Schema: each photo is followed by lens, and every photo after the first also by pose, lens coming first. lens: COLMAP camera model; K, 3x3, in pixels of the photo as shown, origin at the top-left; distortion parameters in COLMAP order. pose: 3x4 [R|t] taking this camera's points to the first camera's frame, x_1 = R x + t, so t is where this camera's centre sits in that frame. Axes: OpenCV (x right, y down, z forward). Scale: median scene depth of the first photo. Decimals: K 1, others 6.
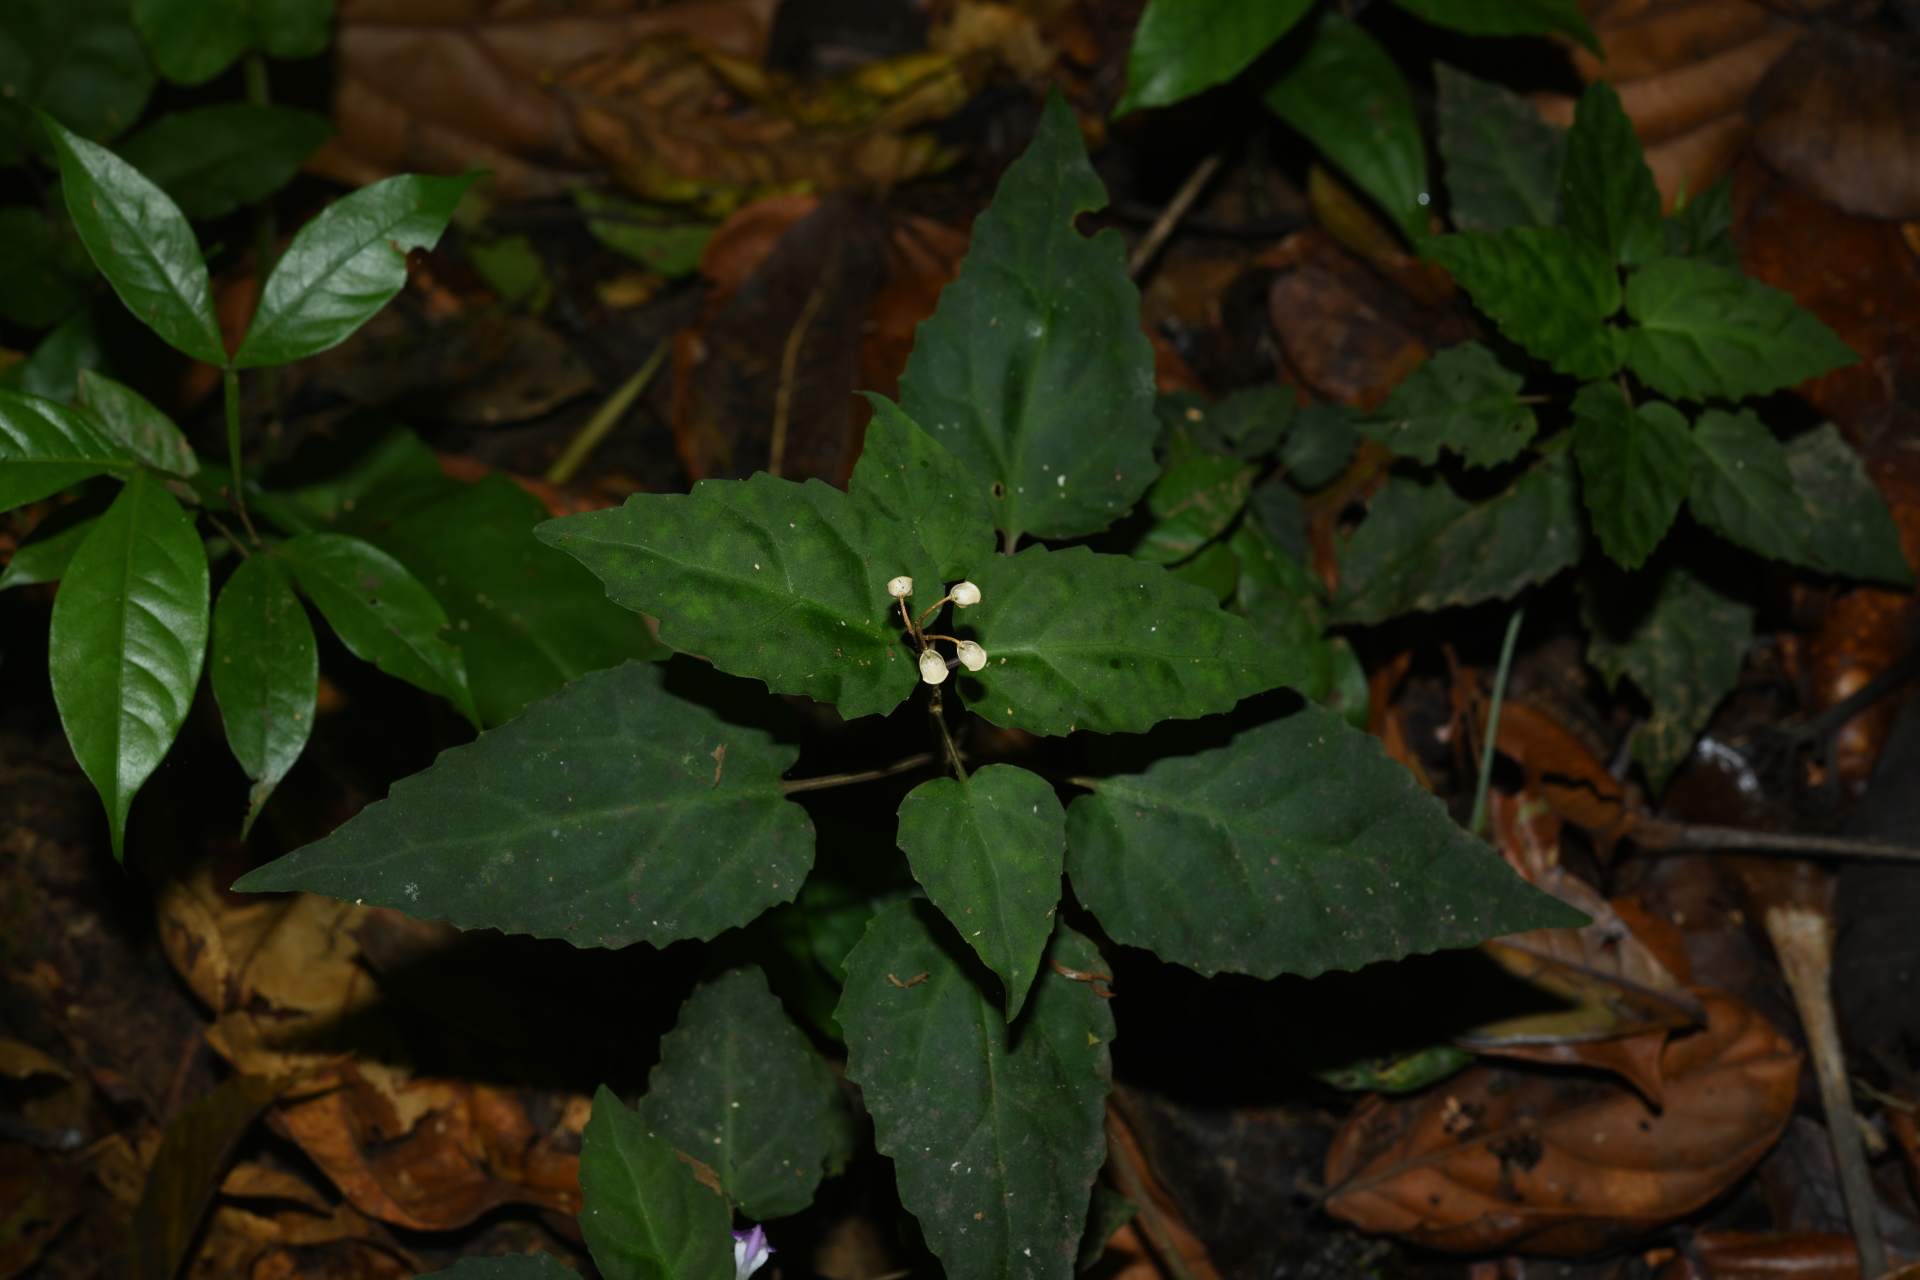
lens RADIAL K [[3338.0, 0, 960.0], [0, 3338.0, 640.0], [0, 0, 1]] dist [-0.027921, 0.145724]
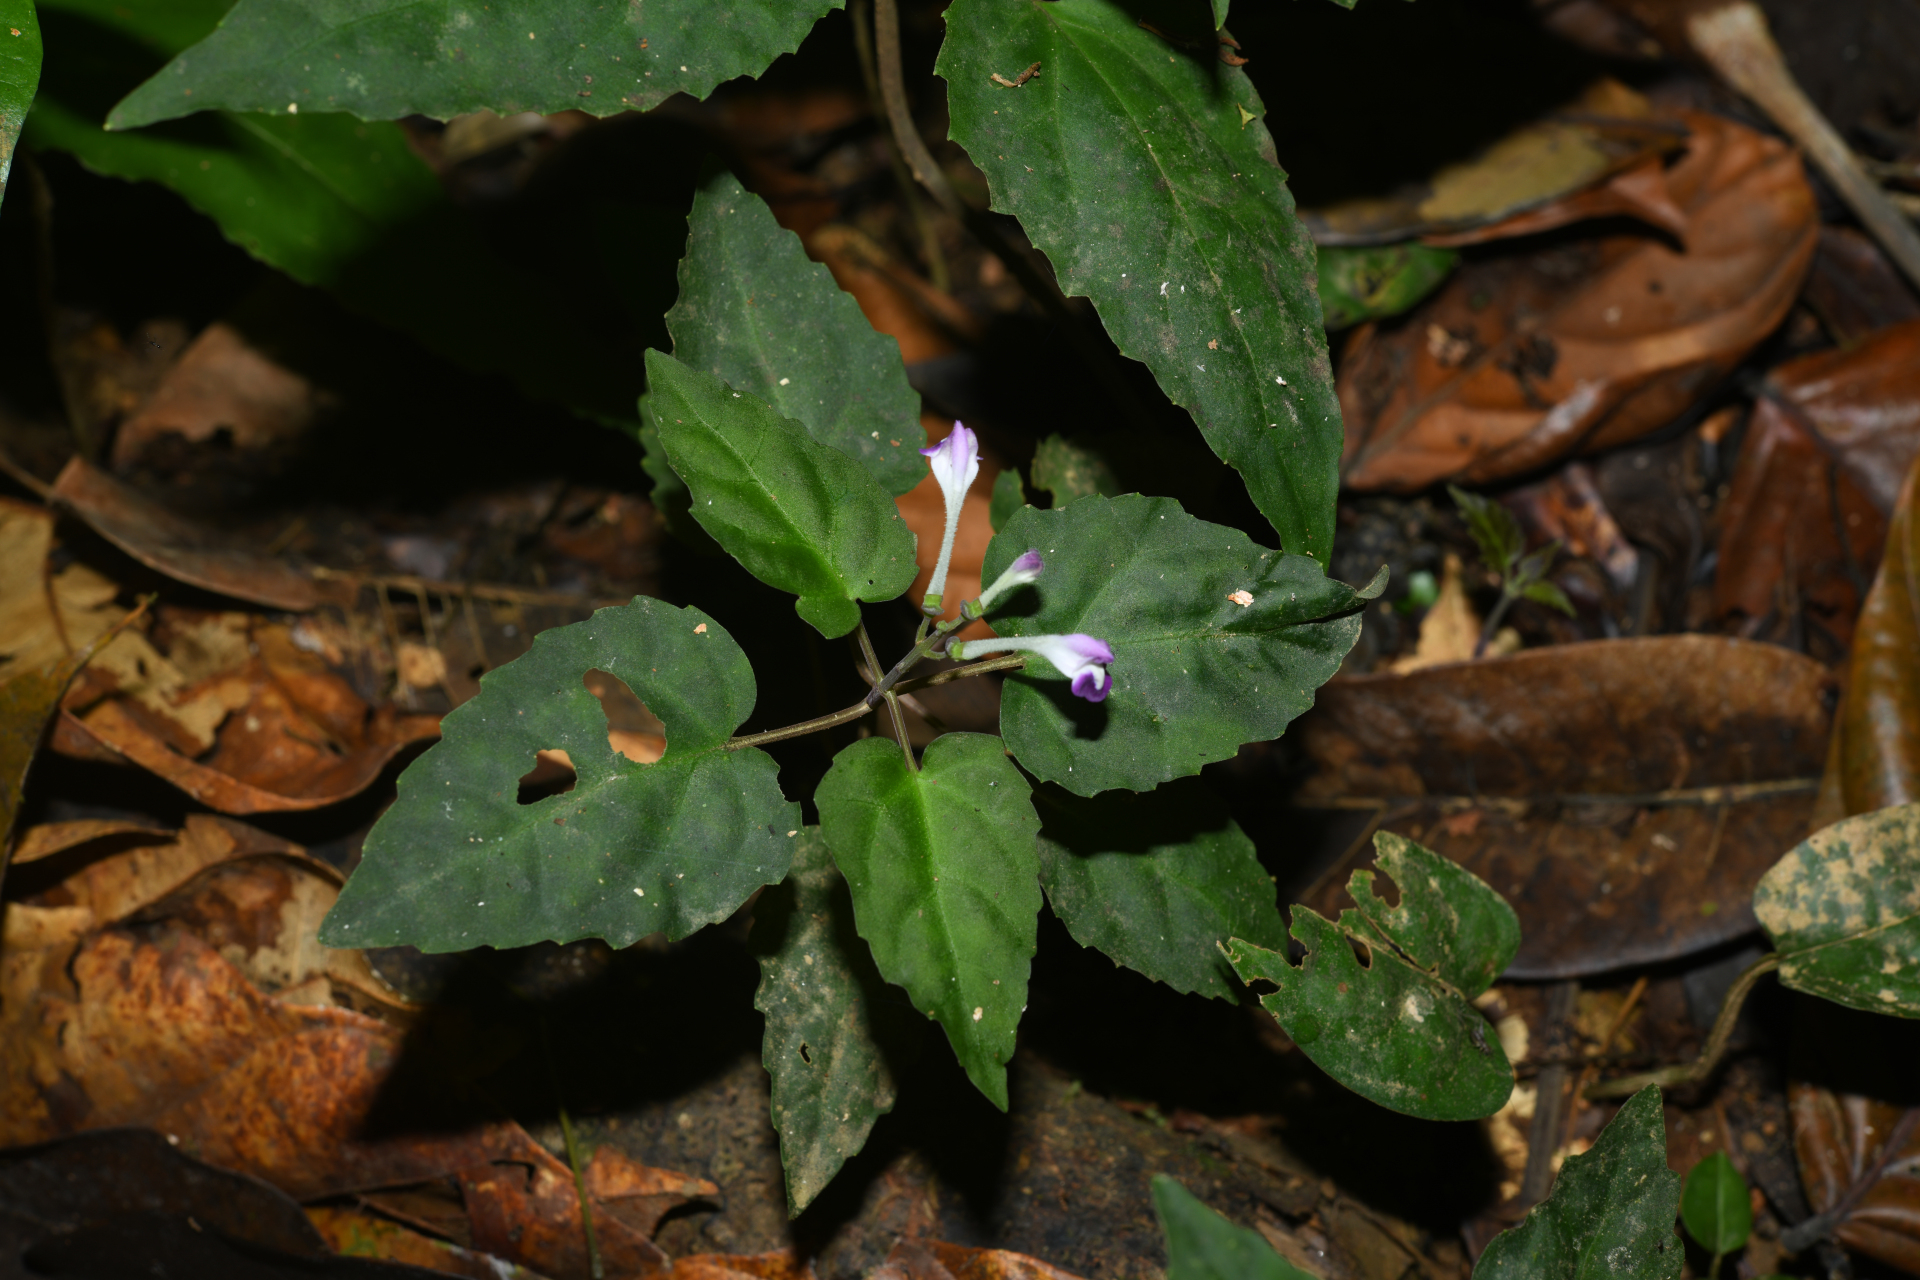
lens RADIAL K [[3338.0, 0, 960.0], [0, 3338.0, 640.0], [0, 0, 1]] dist [-0.027921, 0.145724]
pose [[0.914381, -0.291444, 0.281012, -0.263566], [0.298783, 0.954163, 0.017381, 0.199334], [-0.273197, 0.068068, 0.959547, 0.303461]]
